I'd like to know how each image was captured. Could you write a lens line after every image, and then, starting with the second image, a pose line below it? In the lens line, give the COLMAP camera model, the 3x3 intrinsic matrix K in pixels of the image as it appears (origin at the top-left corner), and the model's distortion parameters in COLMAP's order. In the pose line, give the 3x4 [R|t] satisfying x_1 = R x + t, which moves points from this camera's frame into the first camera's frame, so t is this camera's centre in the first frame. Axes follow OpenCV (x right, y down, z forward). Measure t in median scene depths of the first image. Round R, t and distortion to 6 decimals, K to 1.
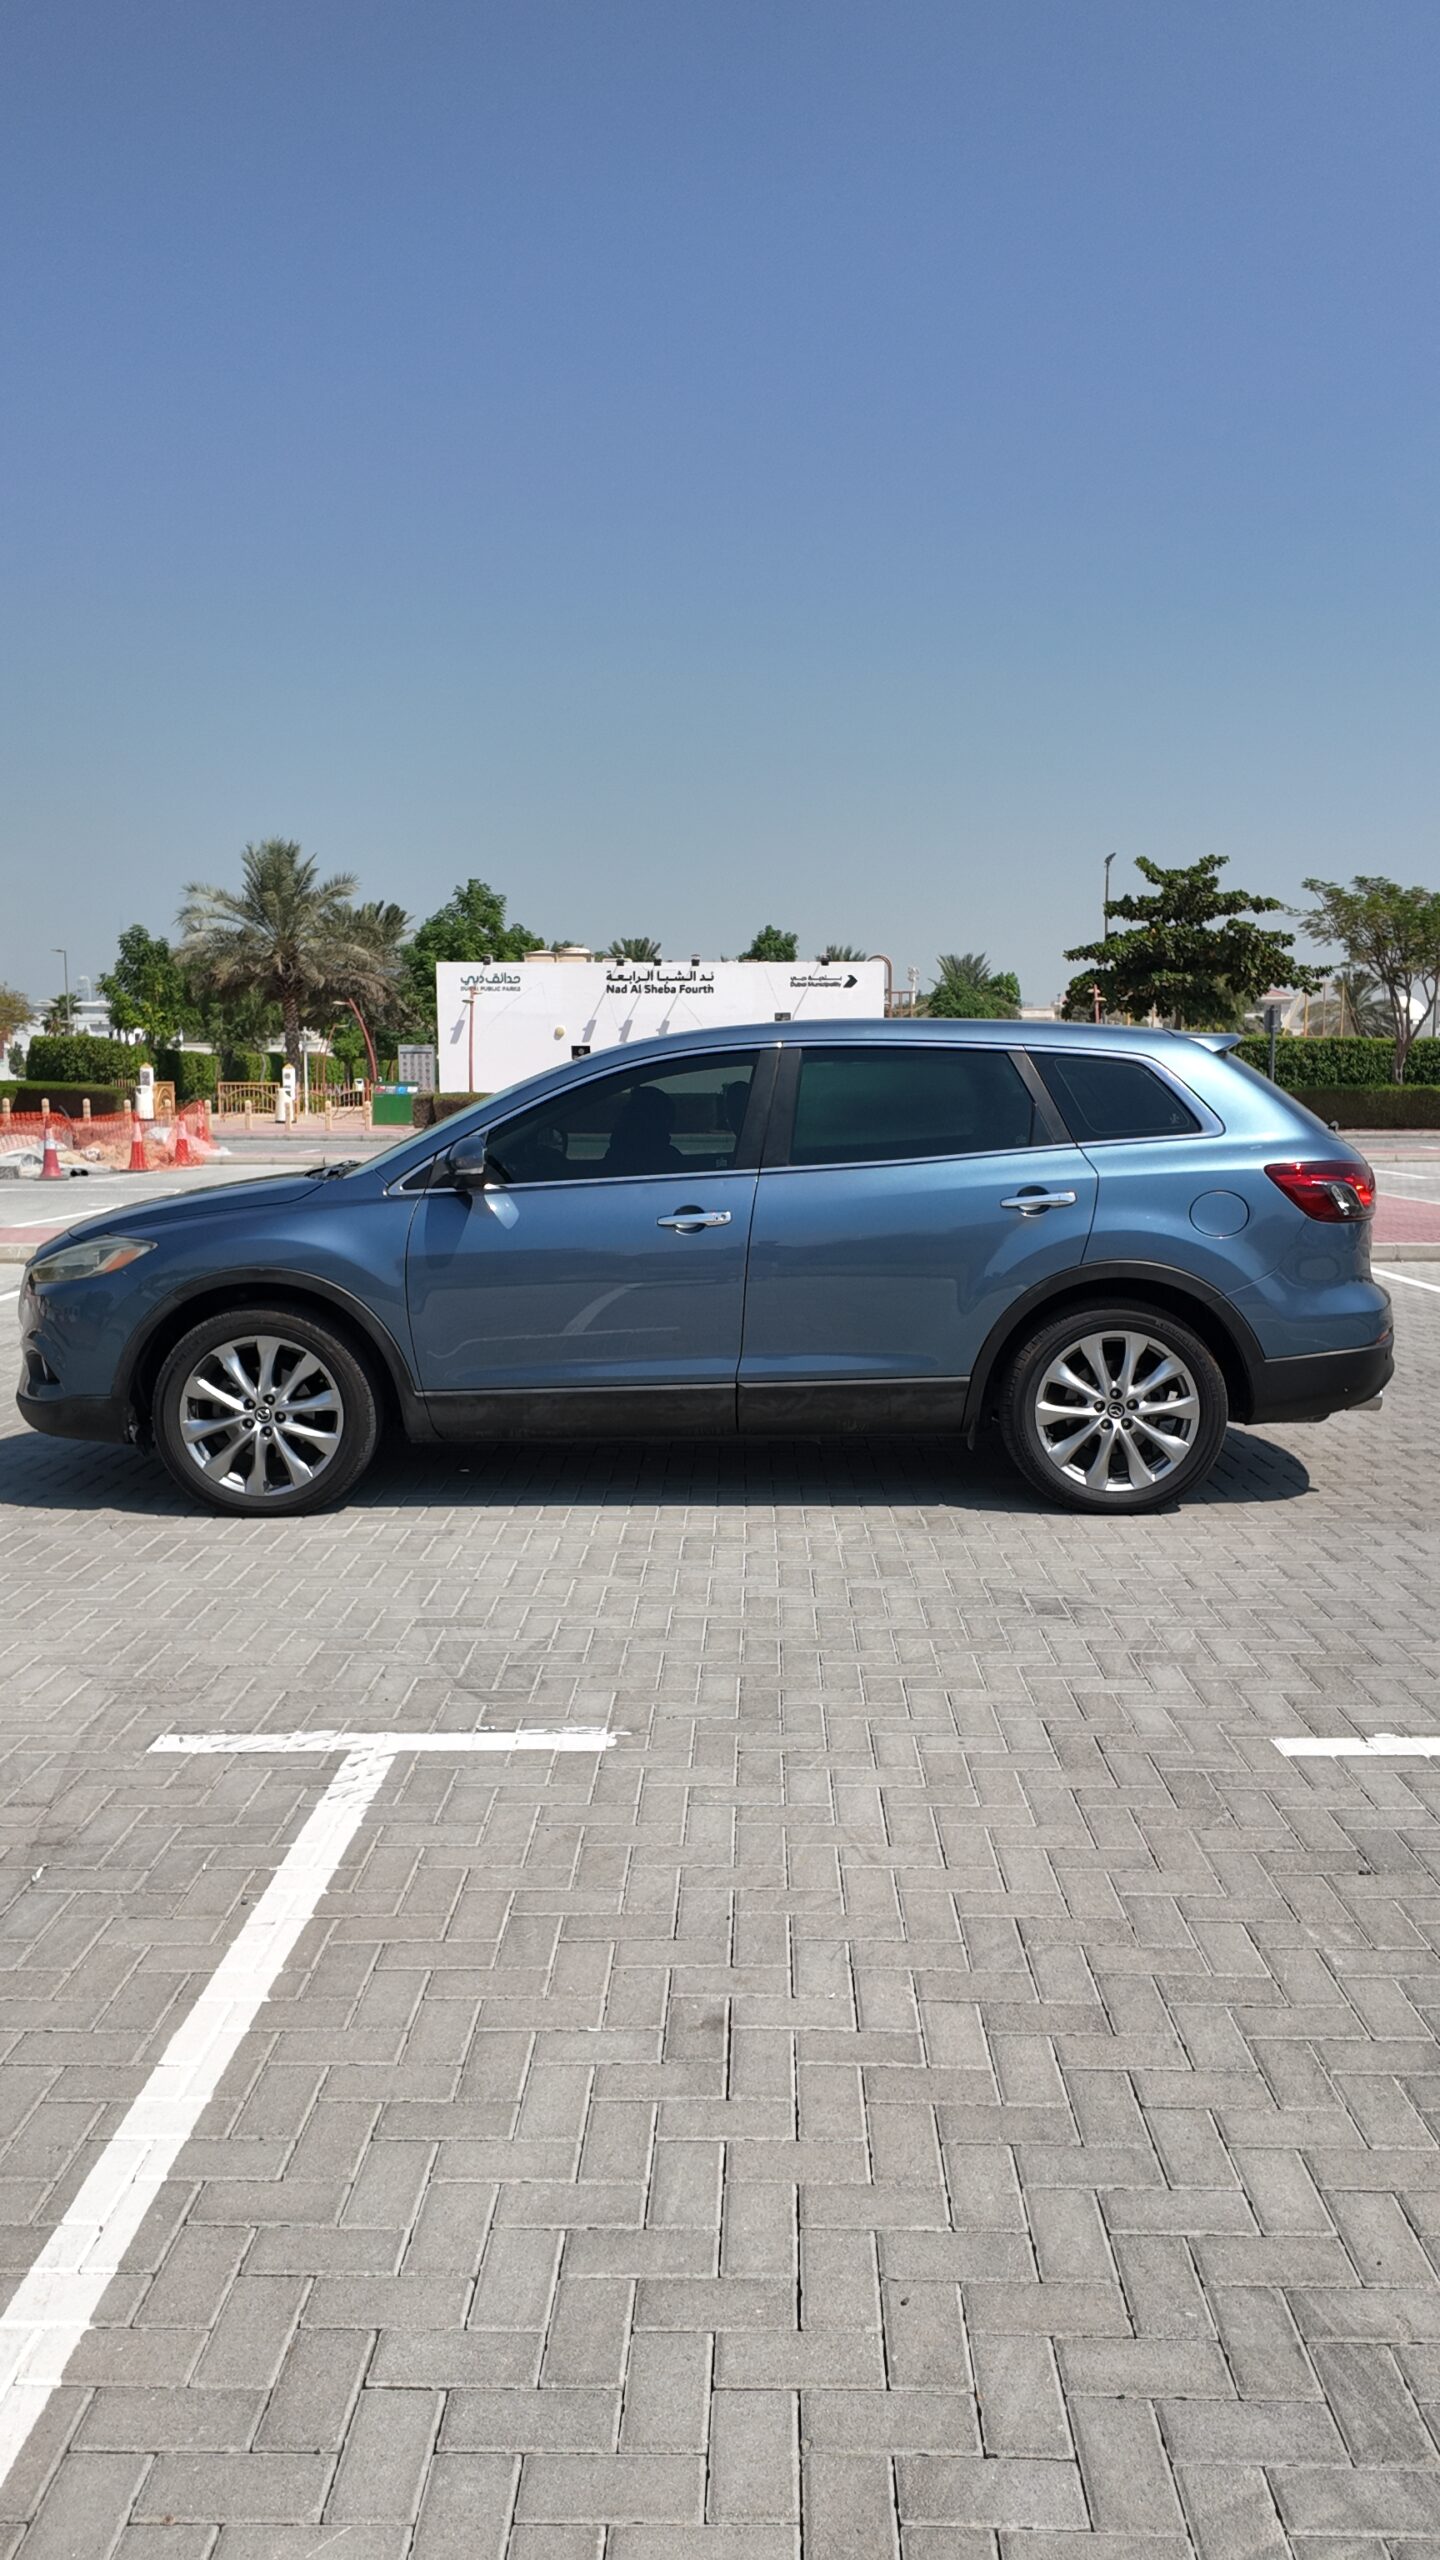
lens RADIAL K [[1854.4, 0, 749.4], [0, 1854.4, 1277.0], [0, 0, 1]] dist [0.099120, -0.110441]
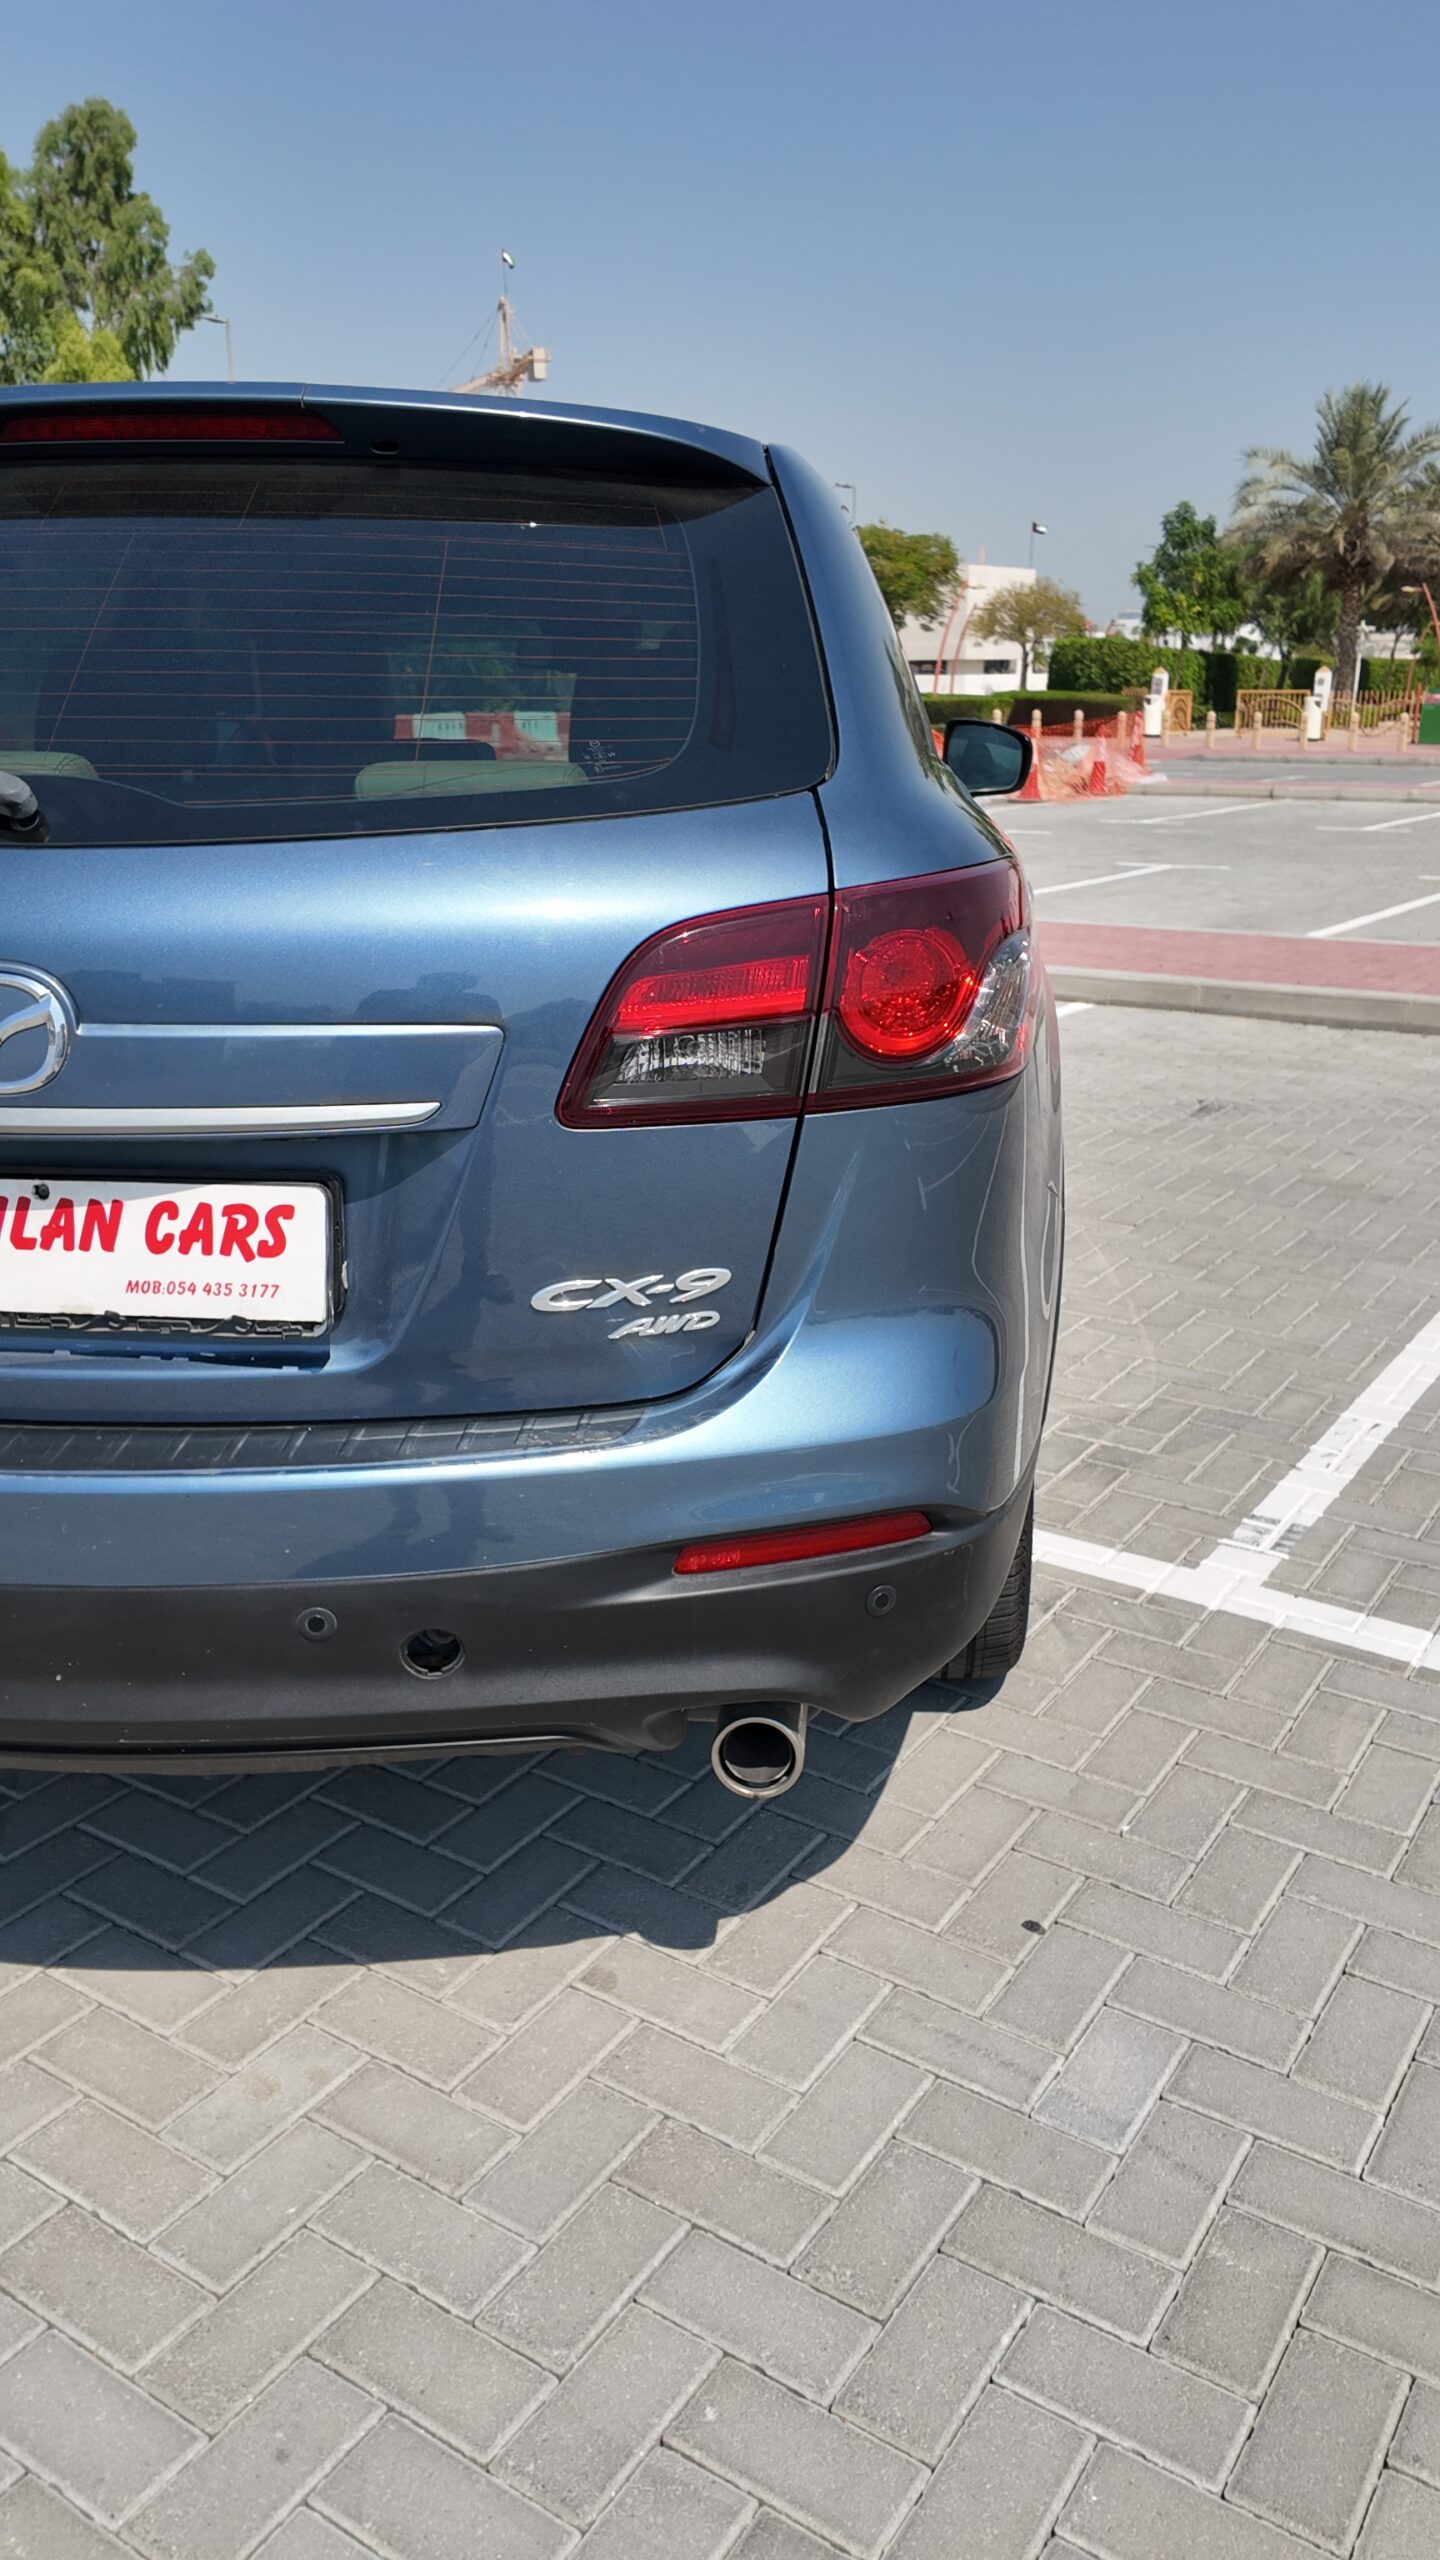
lens RADIAL K [[1854.4, 0, 740.3], [0, 1854.4, 1263.2], [0, 0, 1]] dist [0.099120, -0.110441]
pose [[0.840940, 0.164395, -0.515553, 0.010890], [-0.064125, 0.976297, 0.206716, -0.009835], [0.537316, -0.140776, 0.831549, 0.110816]]
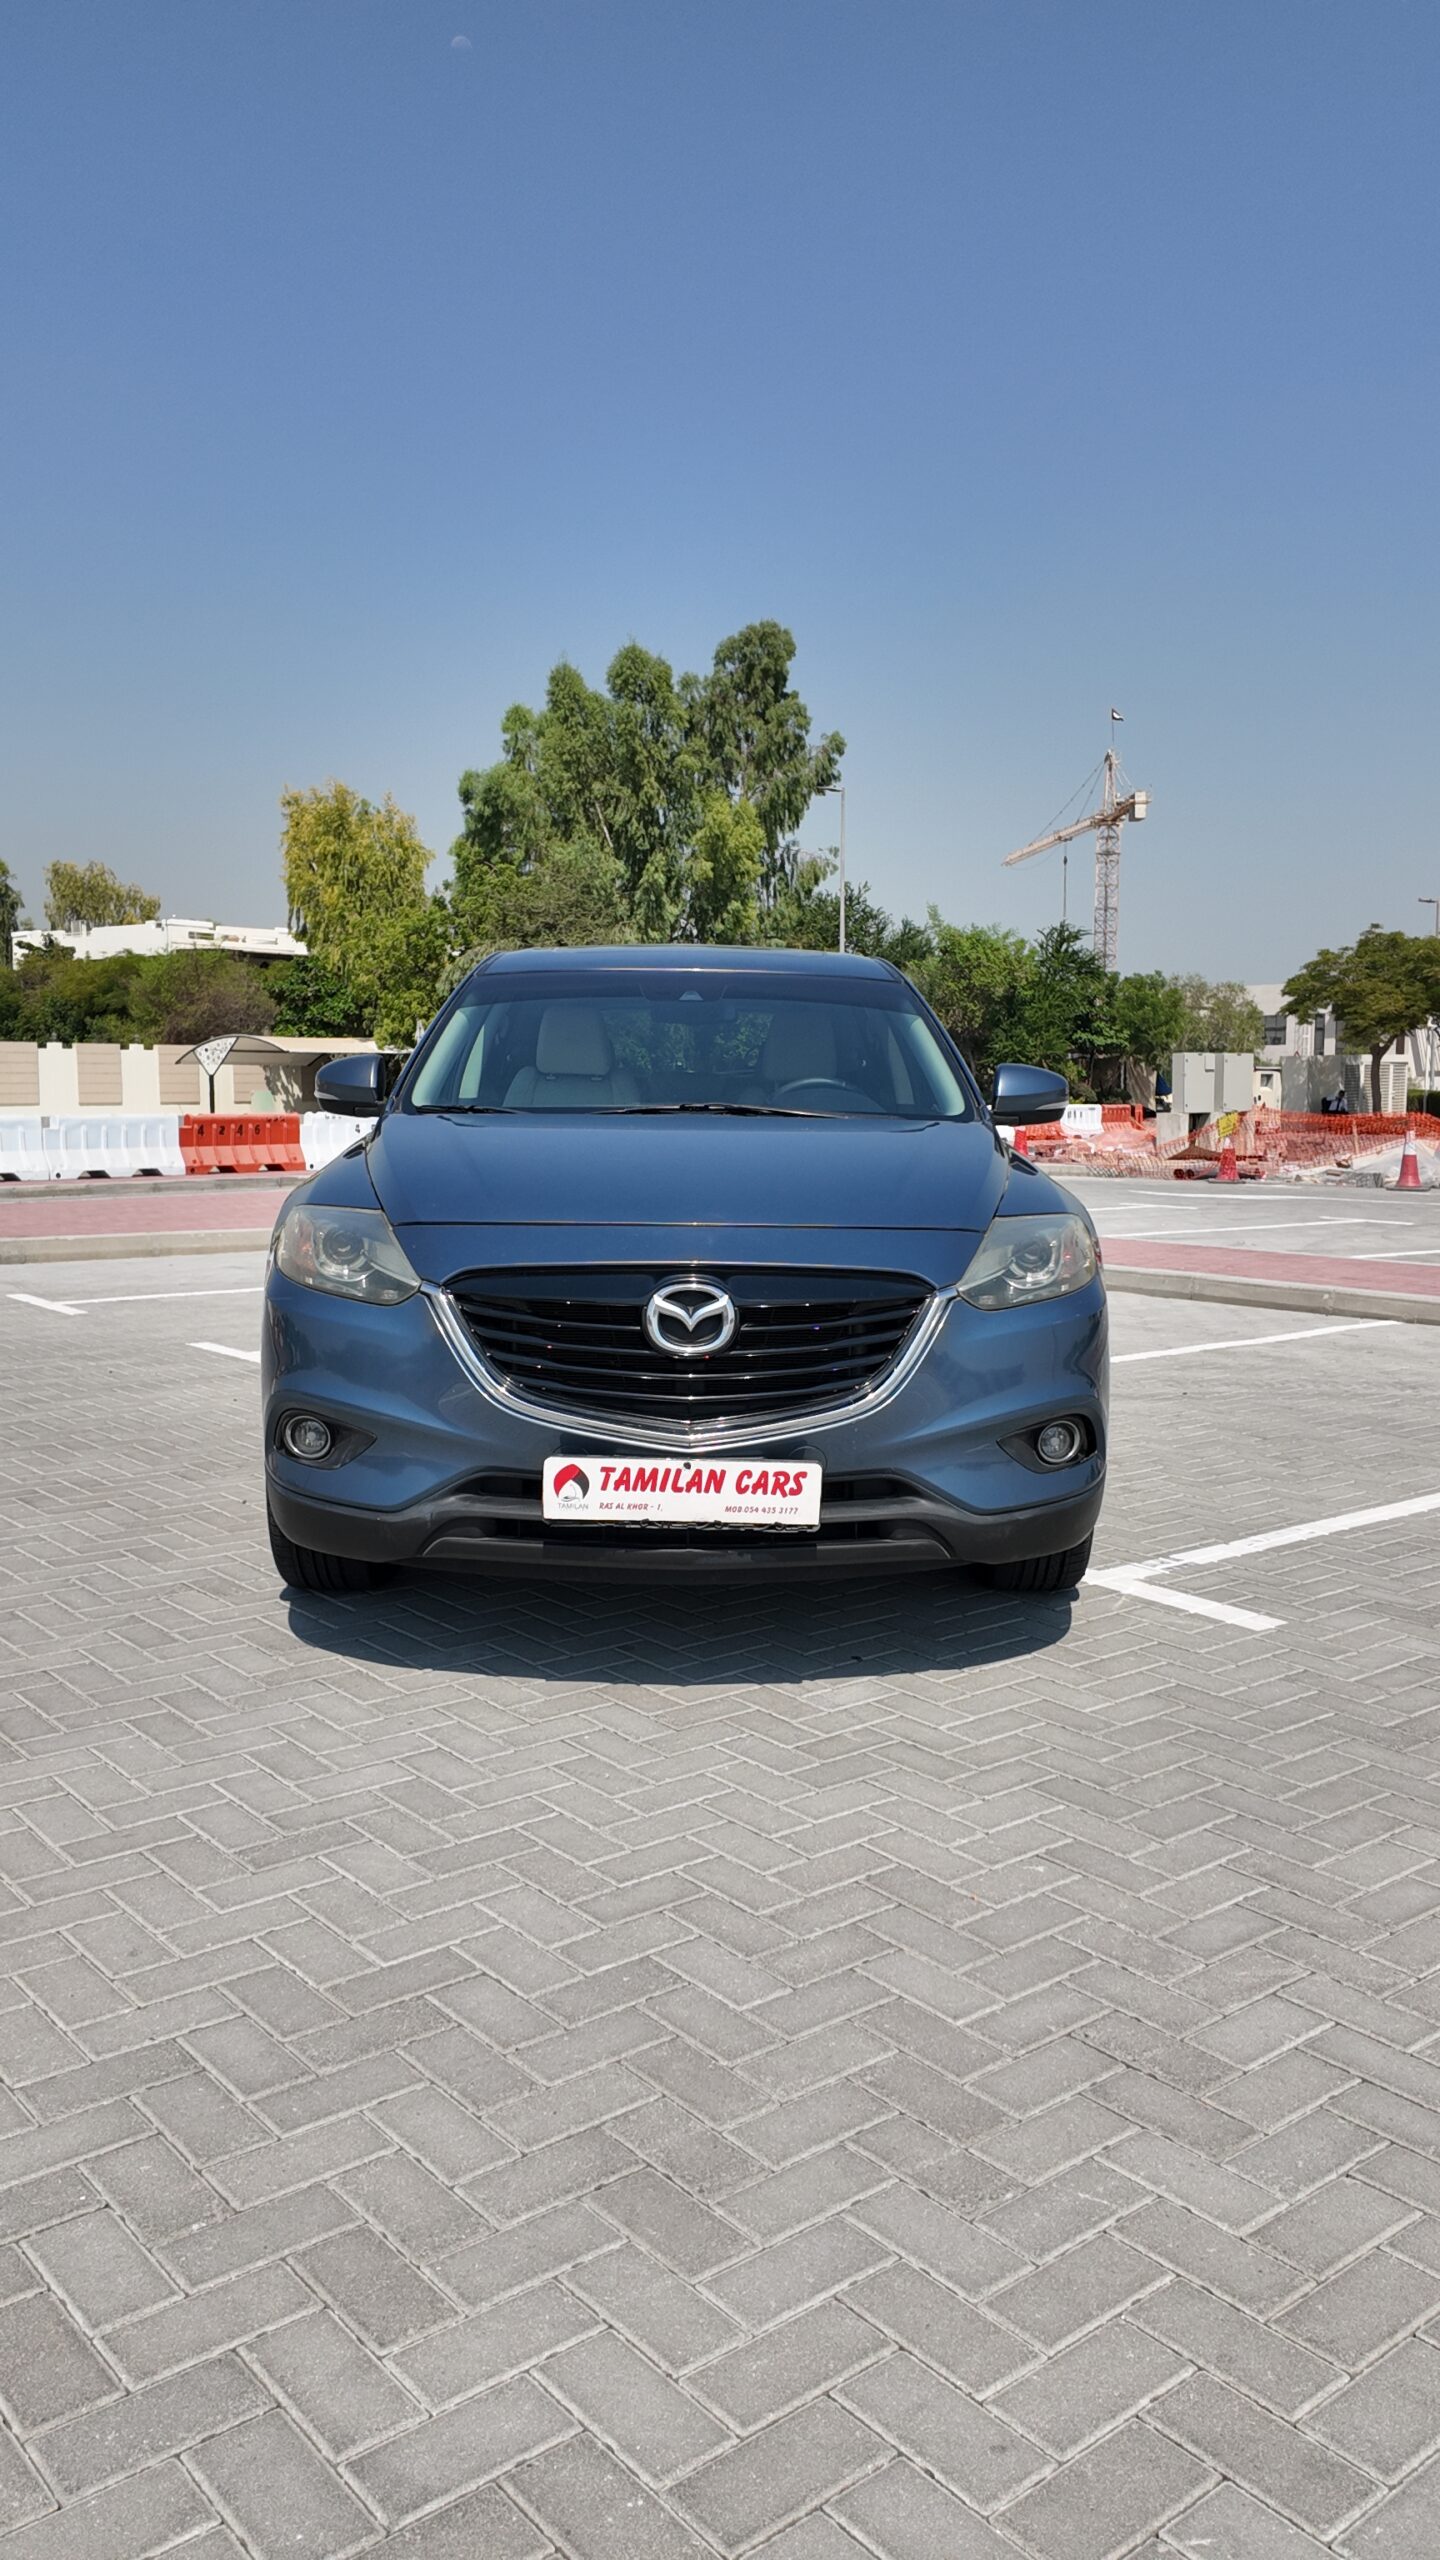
lens RADIAL K [[1854.4, 0, 736.5], [0, 1854.4, 1271.5], [0, 0, 1]] dist [0.099120, -0.110441]
pose [[0.636104, 0.078918, -0.767557, 0.044464], [-0.087345, 0.995727, 0.029992, -0.006130], [0.766644, 0.047964, 0.640279, 0.095209]]
